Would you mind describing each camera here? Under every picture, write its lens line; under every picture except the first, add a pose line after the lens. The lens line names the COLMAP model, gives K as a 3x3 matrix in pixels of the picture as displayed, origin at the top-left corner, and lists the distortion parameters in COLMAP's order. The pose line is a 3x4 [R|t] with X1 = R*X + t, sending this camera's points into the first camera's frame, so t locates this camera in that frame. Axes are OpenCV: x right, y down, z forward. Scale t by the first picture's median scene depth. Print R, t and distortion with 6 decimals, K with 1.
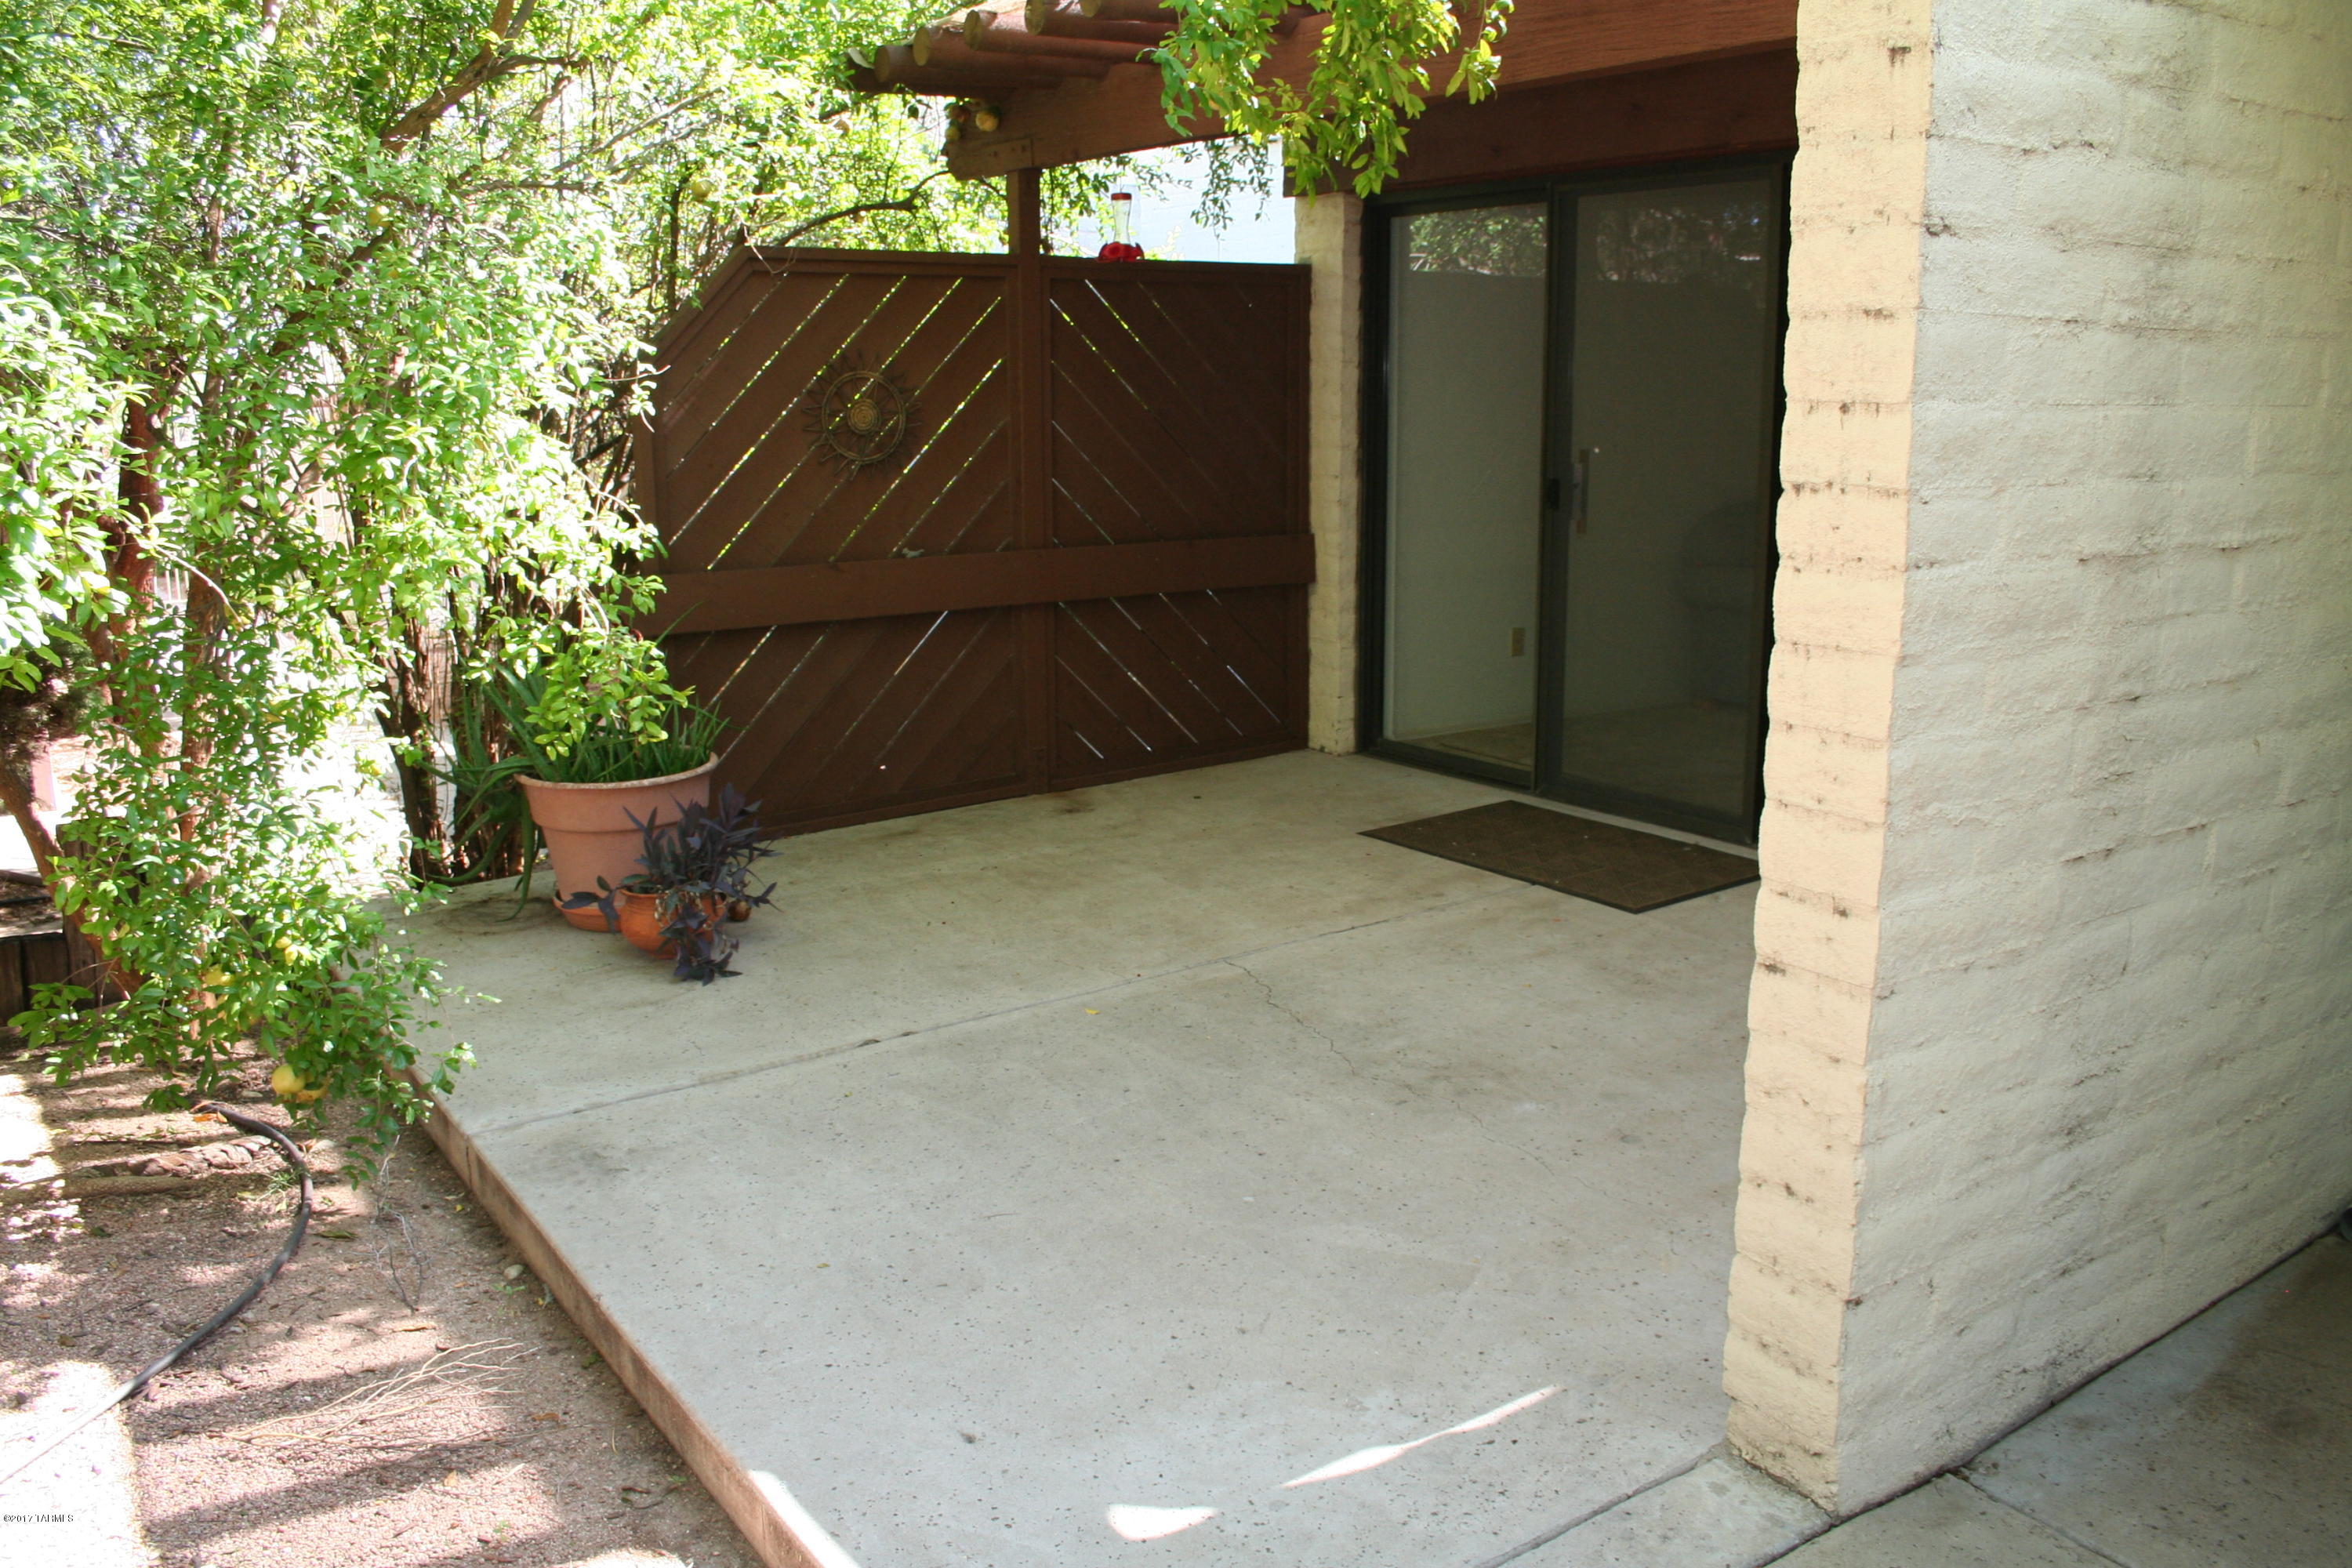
lens RADIAL K [[1953.2, 0, 1176.0], [0, 1953.2, 784.0], [0, 0, 1]] dist [-0.088300, 0.003554]
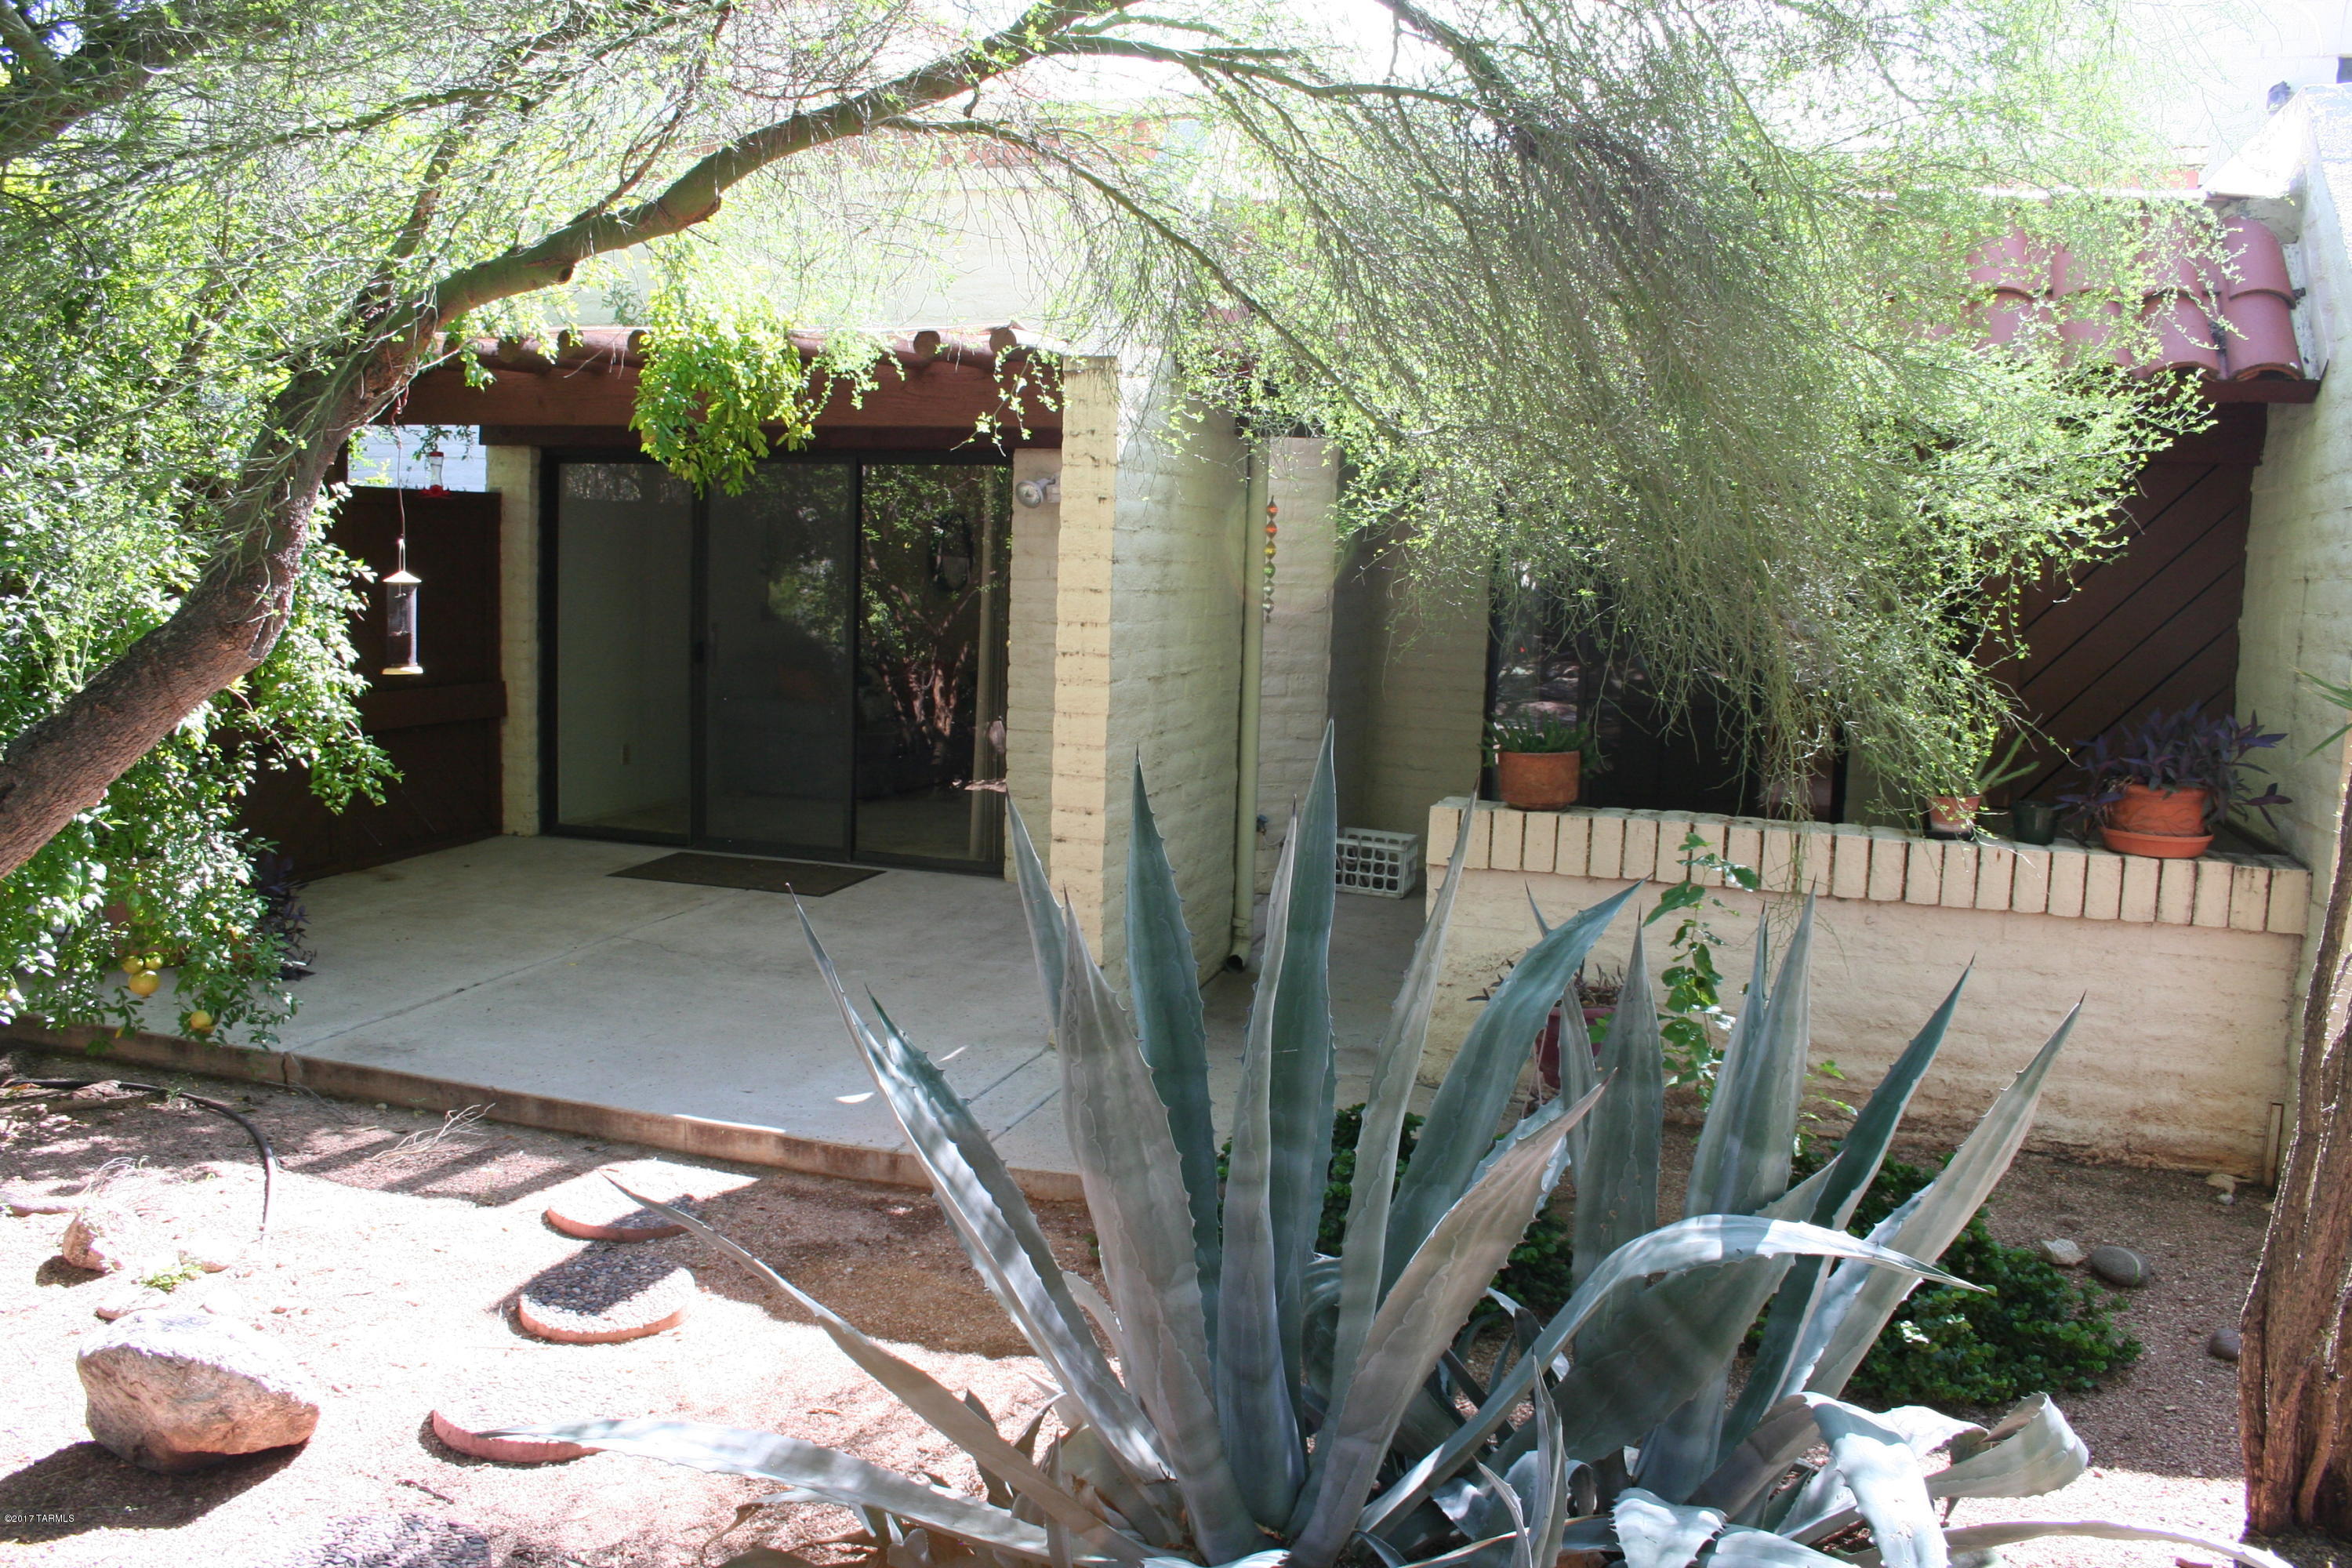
lens RADIAL K [[1953.2, 0, 1176.0], [0, 1953.2, 784.0], [0, 0, 1]] dist [-0.088300, 0.003554]
pose [[0.796157, -0.044060, 0.603484, -0.518484], [0.089203, 0.994995, -0.045039, 0.069599], [-0.598479, 0.089690, 0.796102, -0.528570]]
